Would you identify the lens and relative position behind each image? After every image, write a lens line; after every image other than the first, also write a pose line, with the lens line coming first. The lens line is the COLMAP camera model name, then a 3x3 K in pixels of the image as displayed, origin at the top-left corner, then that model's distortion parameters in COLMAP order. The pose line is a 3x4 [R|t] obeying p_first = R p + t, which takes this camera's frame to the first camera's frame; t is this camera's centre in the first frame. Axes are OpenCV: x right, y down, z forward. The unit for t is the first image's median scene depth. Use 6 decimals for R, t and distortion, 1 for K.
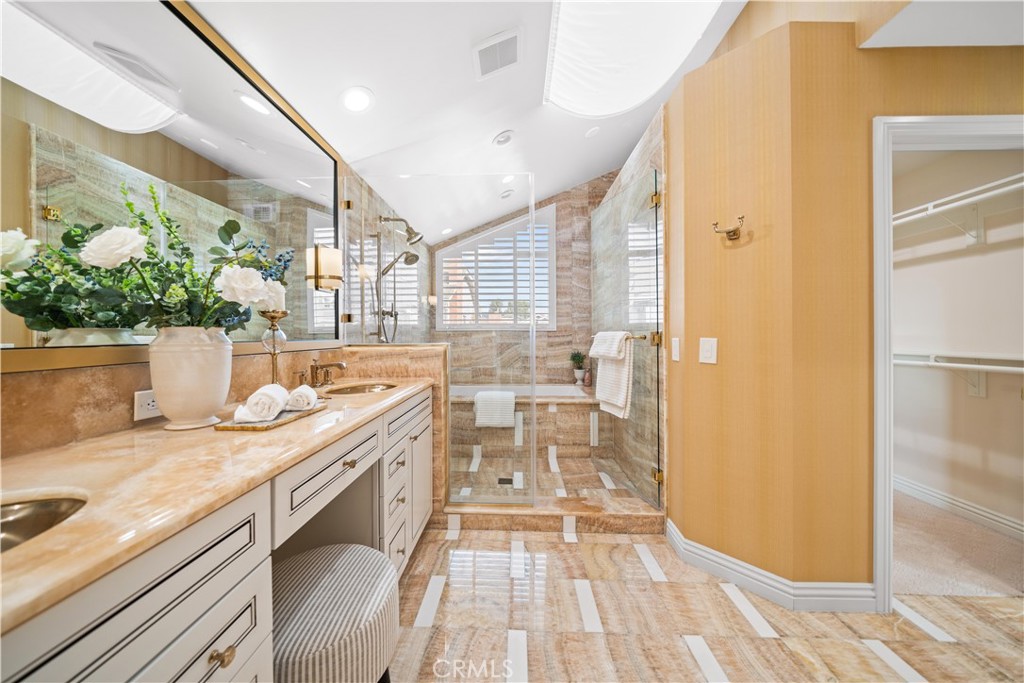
lens RADIAL K [[350.9, 0, 510.0], [0, 350.9, 345.1], [0, 0, 1]] dist [-0.002043, -0.000182]
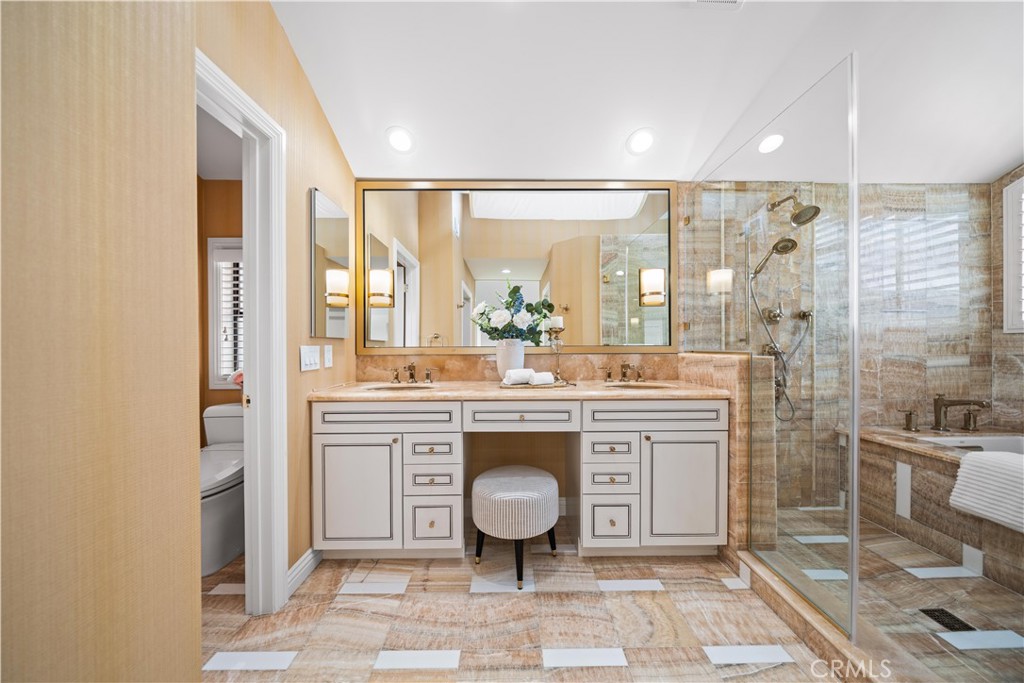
lens RADIAL K [[350.9, 0, 510.0], [0, 350.9, 345.1], [0, 0, 1]] dist [-0.002043, -0.000182]
pose [[0.041017, 0.006831, -0.999135, 0.625843], [-0.018969, 0.999802, 0.006057, -0.013792], [0.998978, 0.018704, 0.041139, 0.424782]]
